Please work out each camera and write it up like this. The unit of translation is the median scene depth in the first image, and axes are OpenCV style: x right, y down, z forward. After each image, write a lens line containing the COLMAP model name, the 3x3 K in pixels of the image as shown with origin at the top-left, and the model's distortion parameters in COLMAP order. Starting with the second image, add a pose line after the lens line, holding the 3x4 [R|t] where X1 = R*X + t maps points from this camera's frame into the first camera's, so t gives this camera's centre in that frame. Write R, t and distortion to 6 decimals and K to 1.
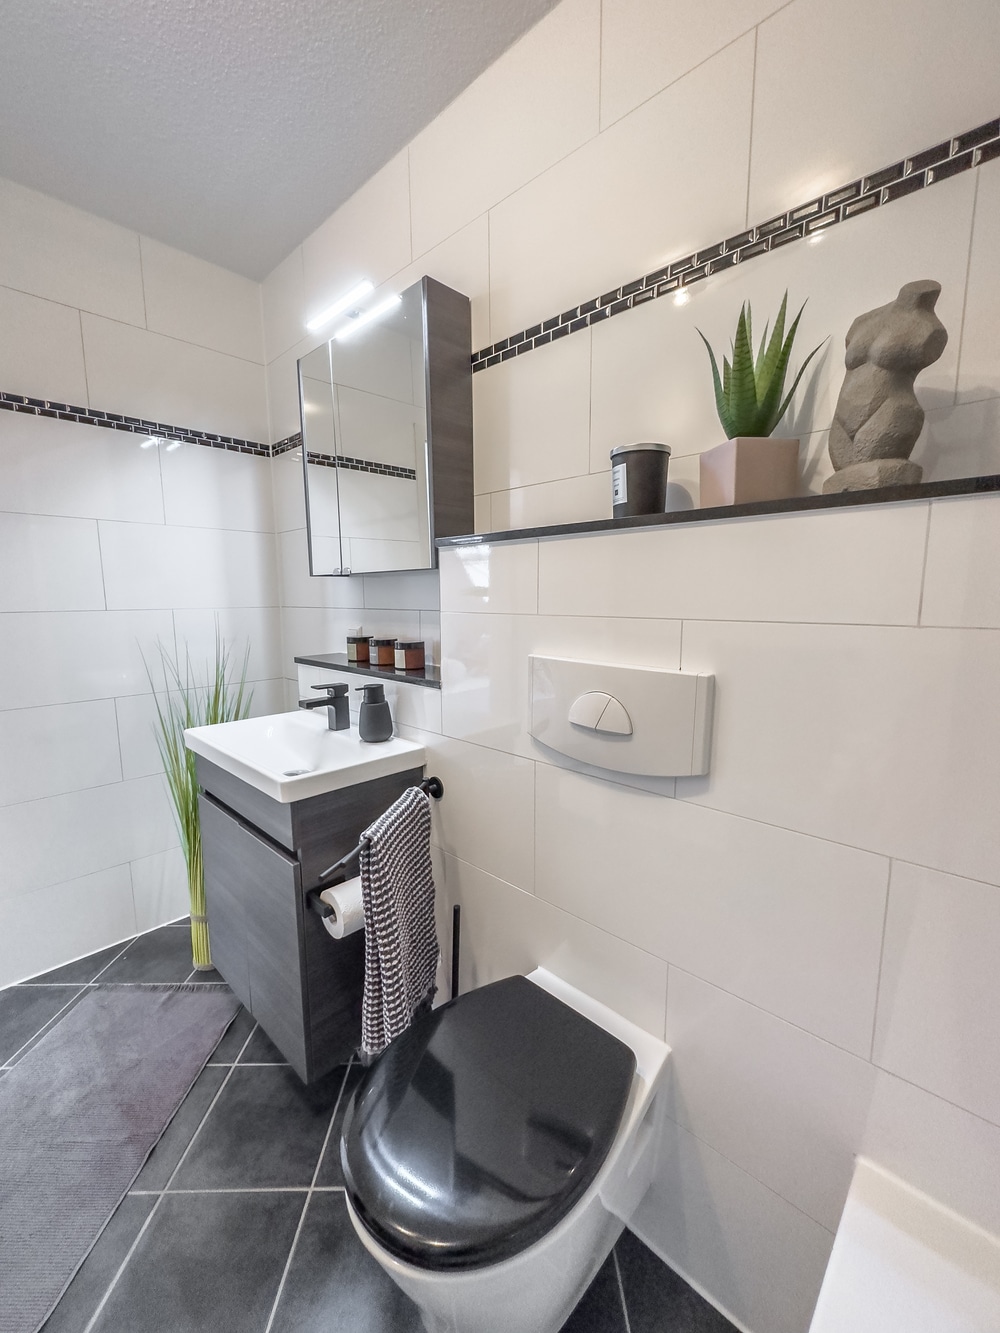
lens RADIAL K [[532.0, 0, 500.0], [0, 532.0, 666.5], [0, 0, 1]] dist [-0.002213, 0.000984]
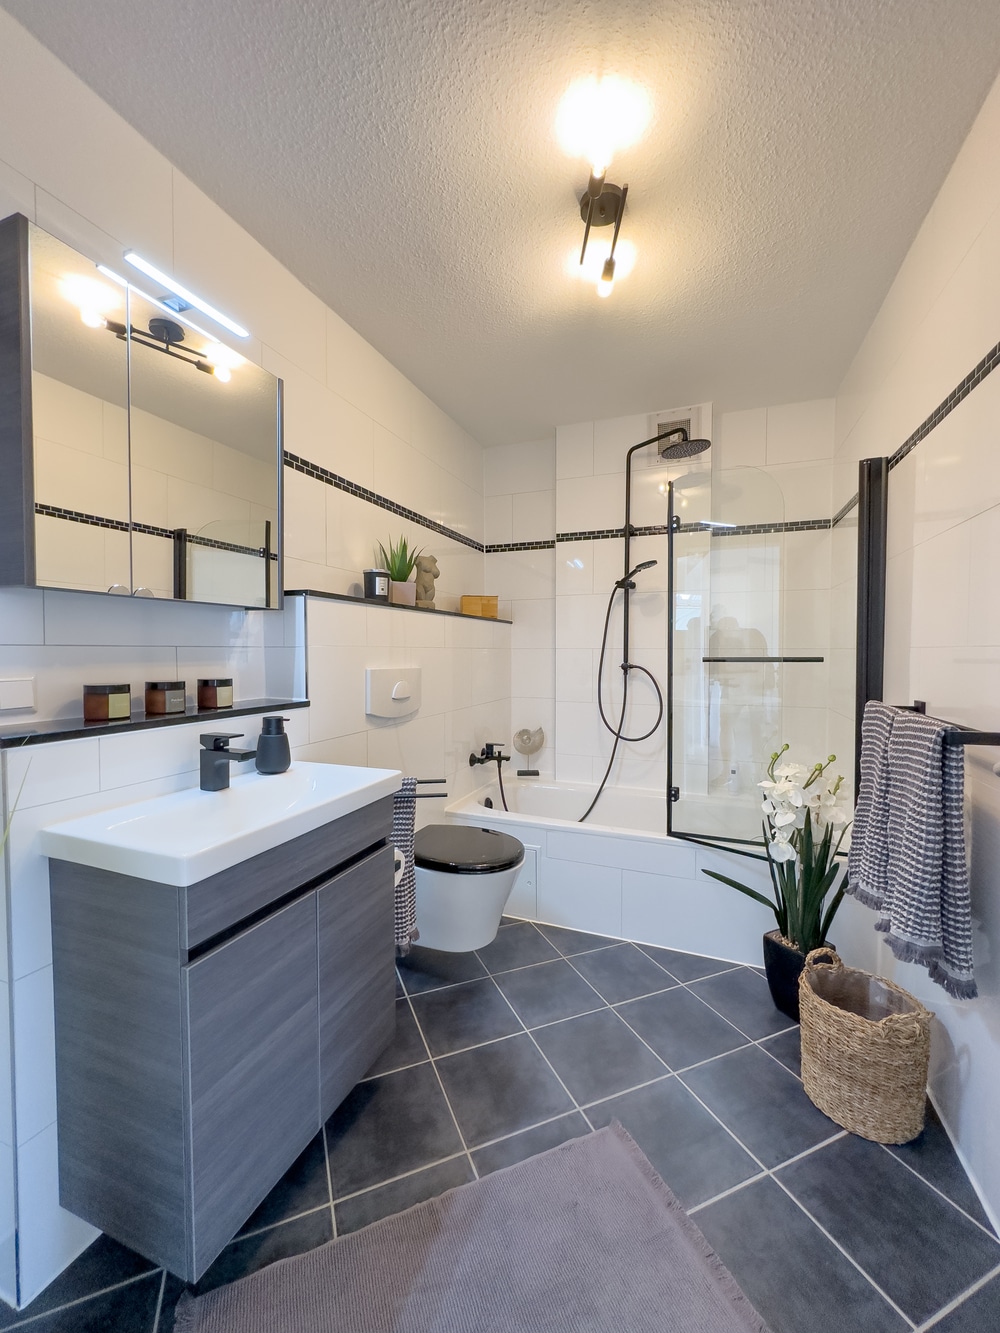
lens RADIAL K [[532.0, 0, 500.0], [0, 532.0, 666.5], [0, 0, 1]] dist [-0.002213, 0.000984]
pose [[-0.390454, -0.022804, 0.920340, -1.425860], [0.117751, 0.990245, 0.074492, -0.087629], [-0.913061, 0.137457, -0.383961, 1.046841]]
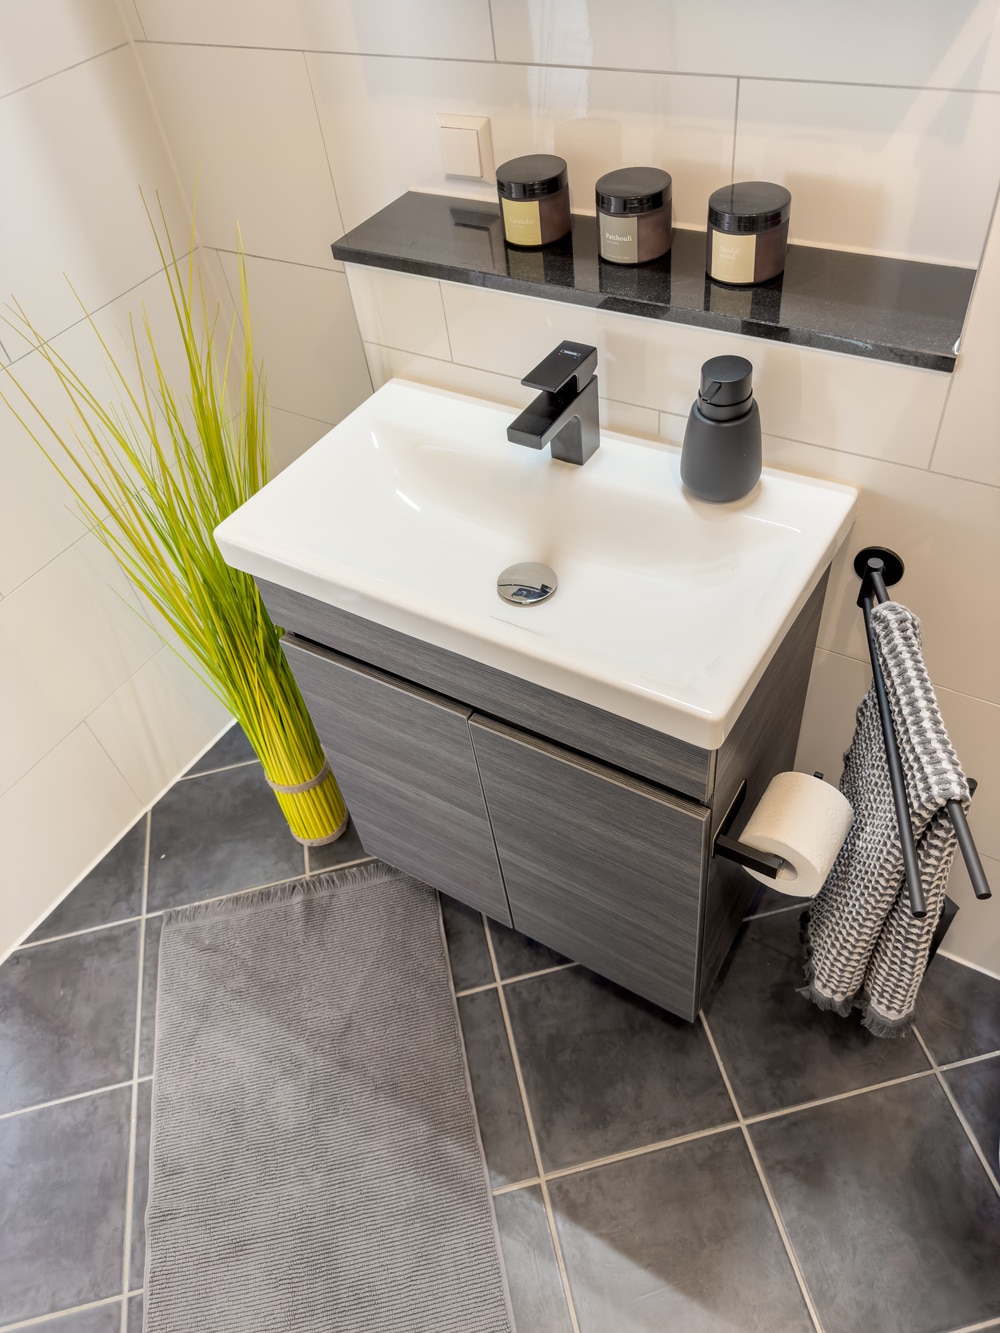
lens RADIAL K [[923.0, 0, 499.1], [0, 923.0, 659.7], [0, 0, 1]] dist [0.080753, -0.124876]
pose [[0.972990, -0.222844, 0.060252, -0.519837], [0.136861, 0.767045, 0.626826, -0.268529], [-0.185900, -0.601649, 0.776826, 0.399737]]
